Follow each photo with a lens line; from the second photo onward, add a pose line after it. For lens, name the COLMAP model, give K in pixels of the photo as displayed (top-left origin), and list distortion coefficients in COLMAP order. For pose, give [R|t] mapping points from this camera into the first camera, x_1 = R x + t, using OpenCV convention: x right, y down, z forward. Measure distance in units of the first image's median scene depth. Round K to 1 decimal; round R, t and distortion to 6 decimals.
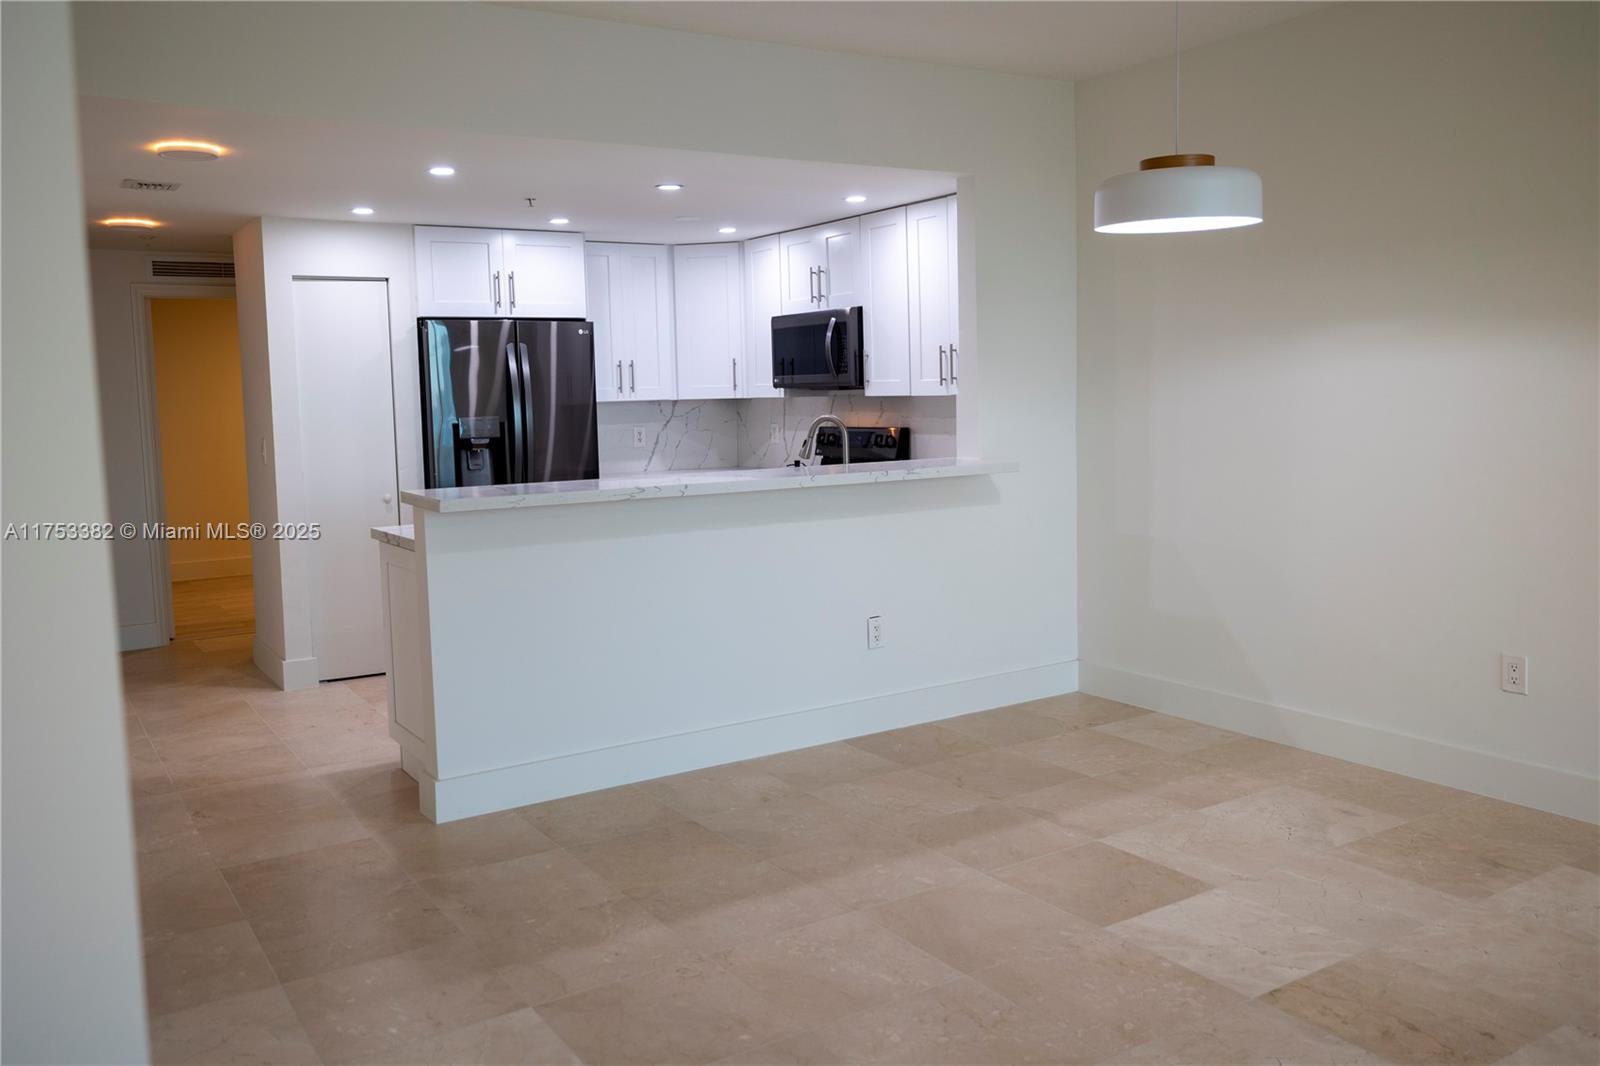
lens RADIAL K [[1274.7, 0, 786.3], [0, 1274.7, 505.8], [0, 0, 1]] dist [0.000858, 0.006509]
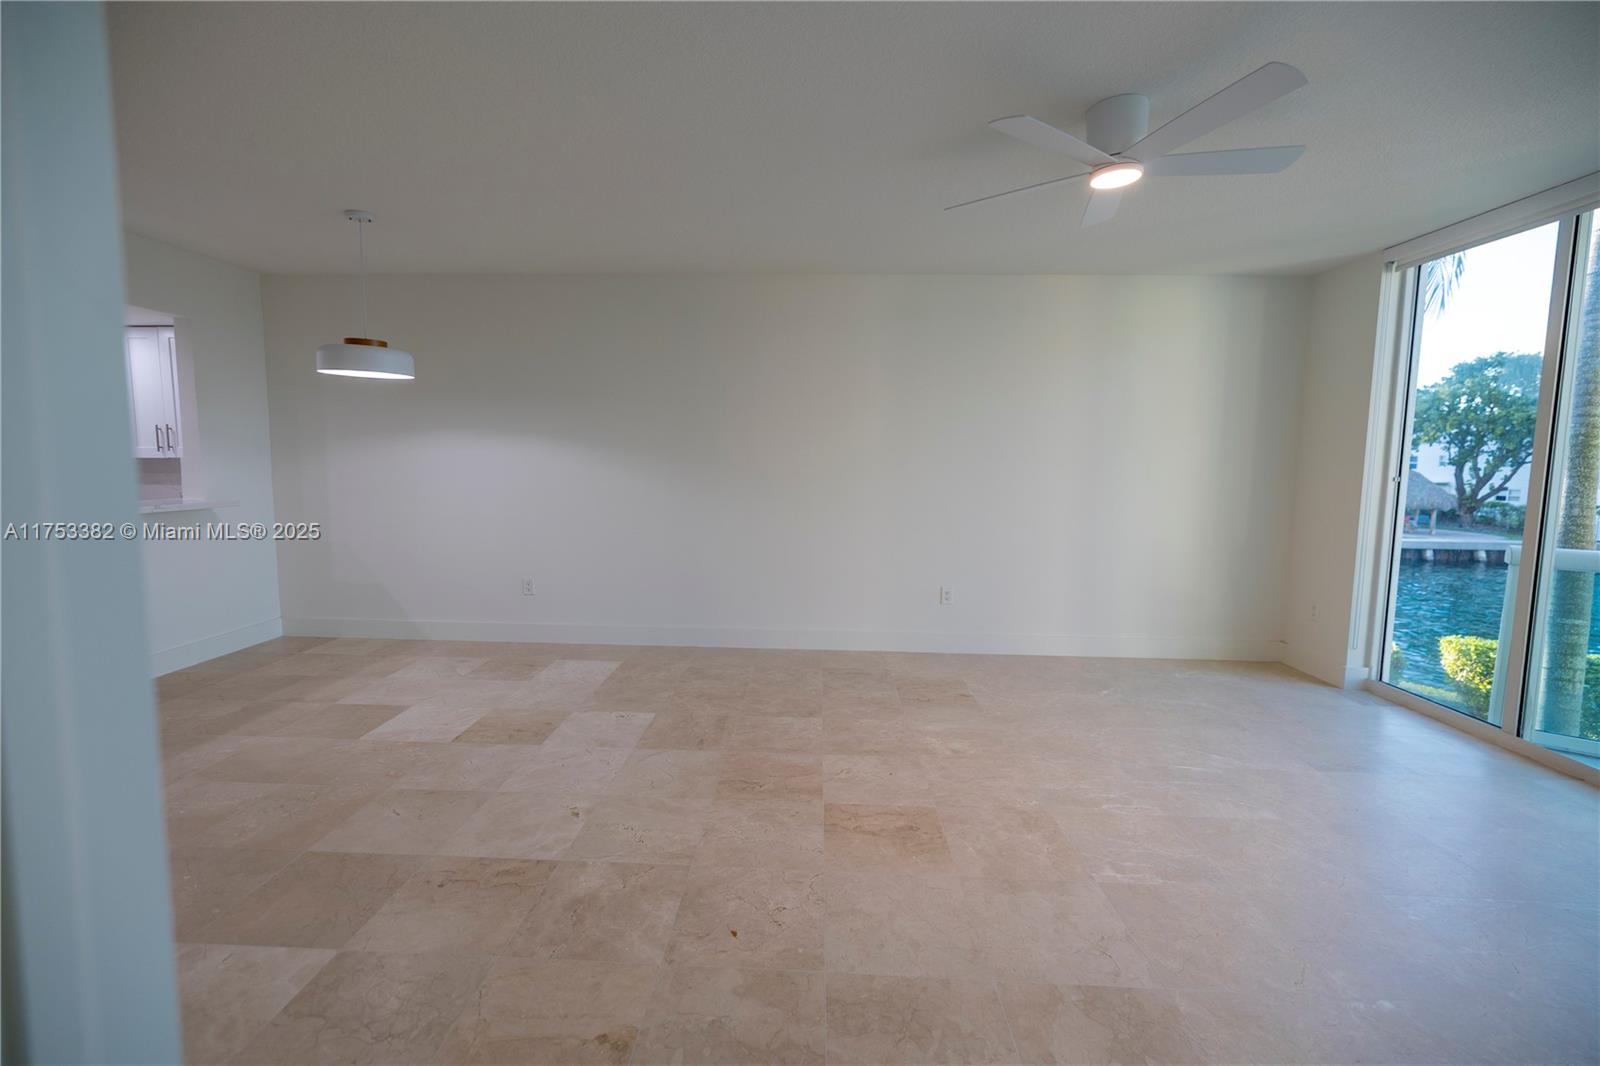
lens RADIAL K [[669.9, 0, 790.8], [0, 669.9, 527.9], [0, 0, 1]] dist [0.002507, -0.000066]
pose [[0.572589, -0.048756, 0.818392, -0.100471], [0.045798, 0.998574, 0.027447, 0.008273], [-0.818562, 0.021765, 0.574005, -0.063678]]
